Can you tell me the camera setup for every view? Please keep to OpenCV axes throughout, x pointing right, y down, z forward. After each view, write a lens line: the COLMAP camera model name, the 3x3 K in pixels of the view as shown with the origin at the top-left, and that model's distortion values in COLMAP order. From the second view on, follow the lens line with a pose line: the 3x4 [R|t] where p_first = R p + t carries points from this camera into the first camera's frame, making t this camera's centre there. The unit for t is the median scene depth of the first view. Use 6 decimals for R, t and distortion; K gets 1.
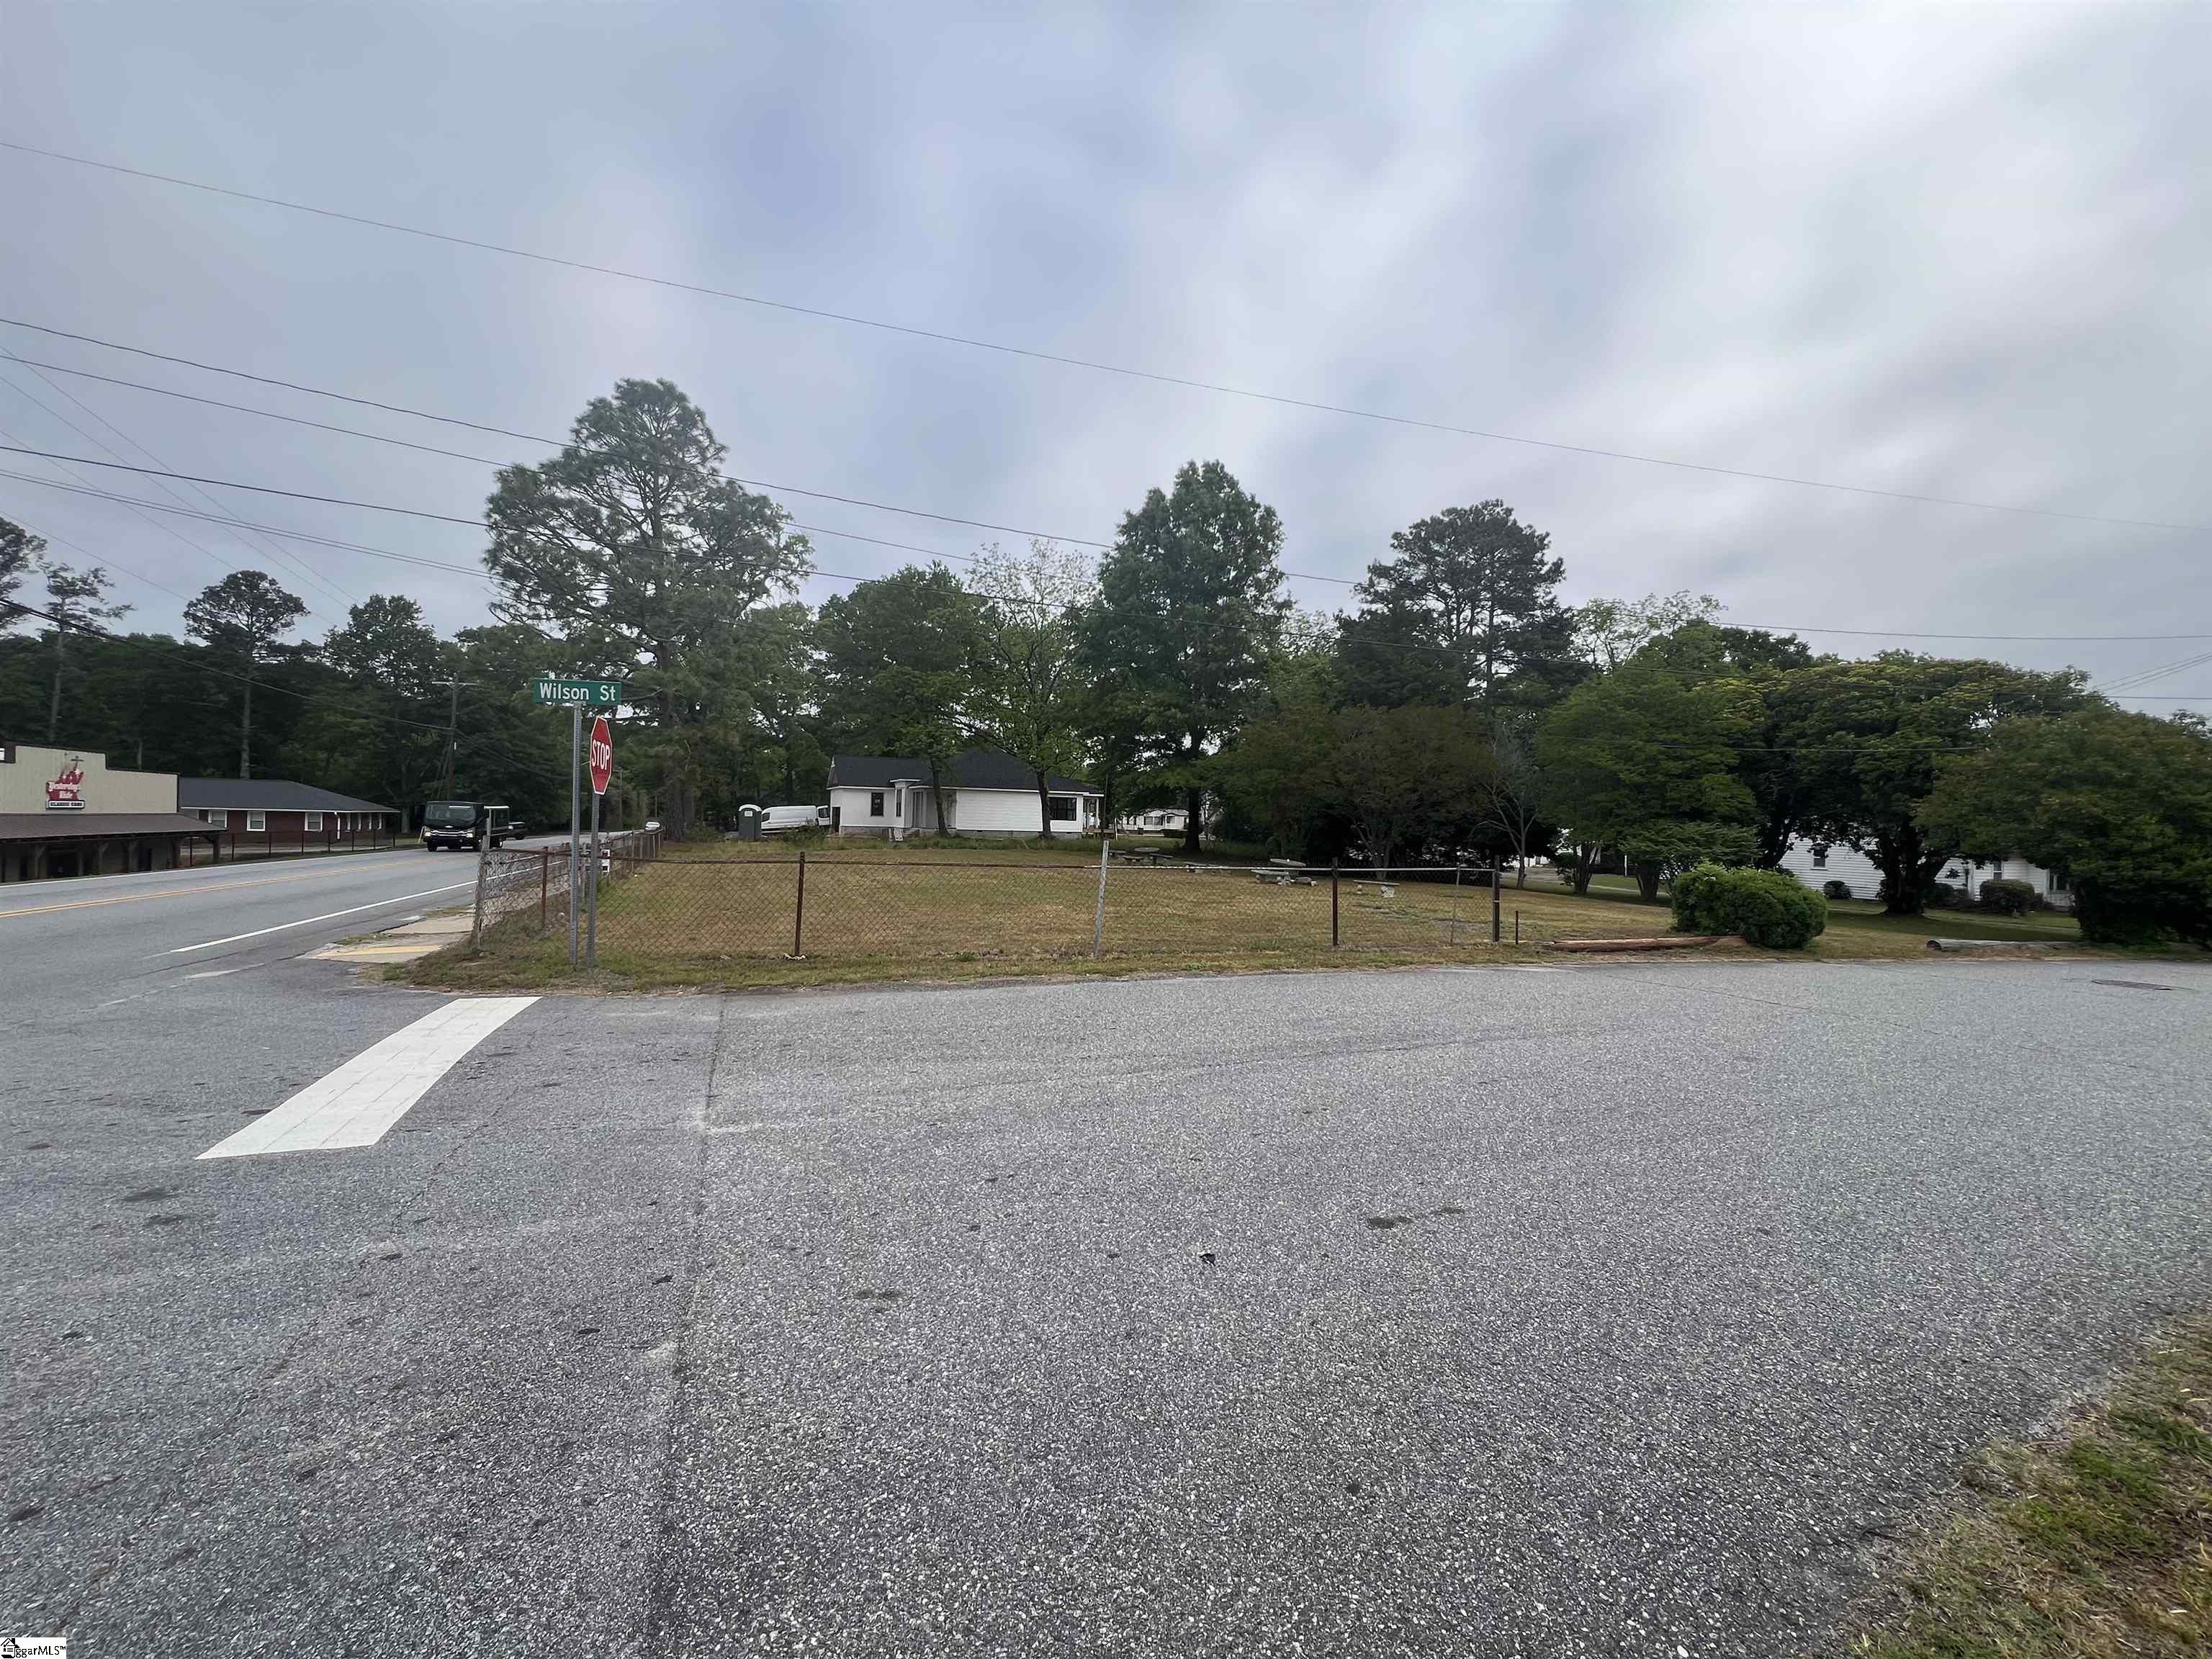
lens RADIAL K [[892.7, 0, 1113.6], [0, 892.7, 822.5], [0, 0, 1]] dist [-0.000151, -0.000090]
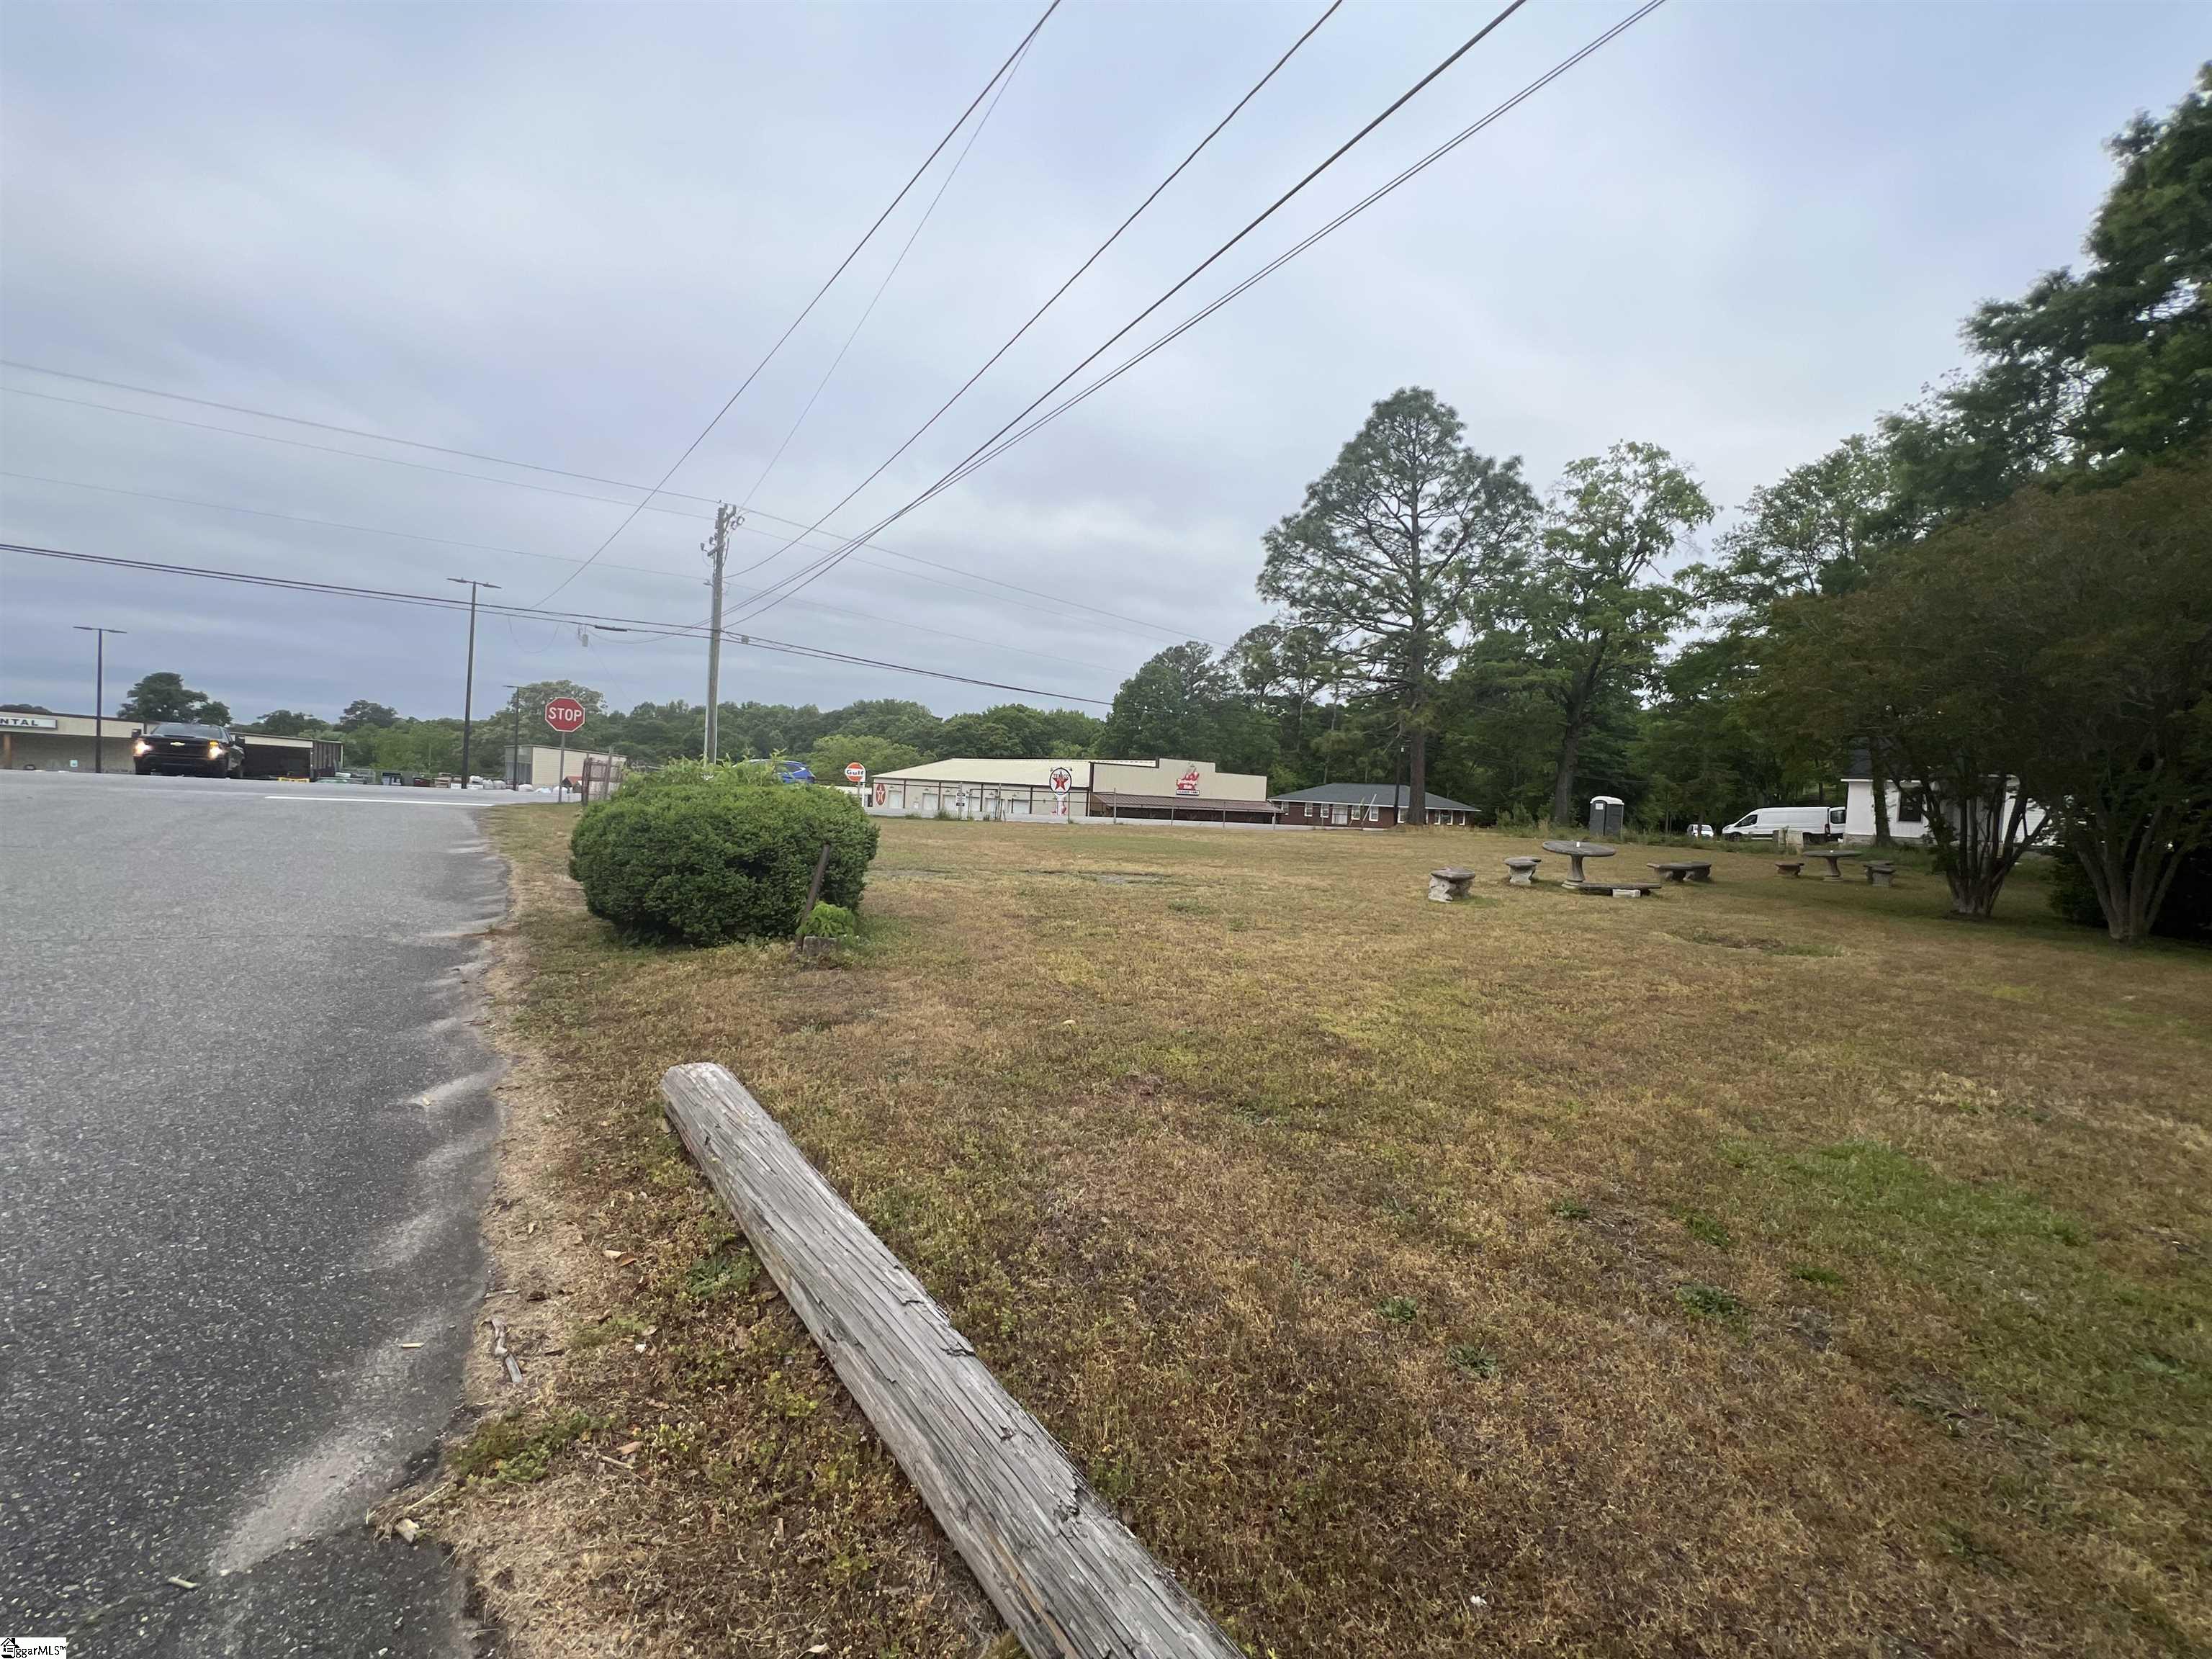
lens RADIAL K [[892.7, 0, 1097.9], [0, 892.7, 811.6], [0, 0, 1]] dist [-0.000151, -0.000090]
pose [[0.264924, 0.012012, -0.964194, 0.308233], [-0.046634, 0.998912, -0.000368, 0.018323], [0.963141, 0.045062, 0.265196, 0.282185]]
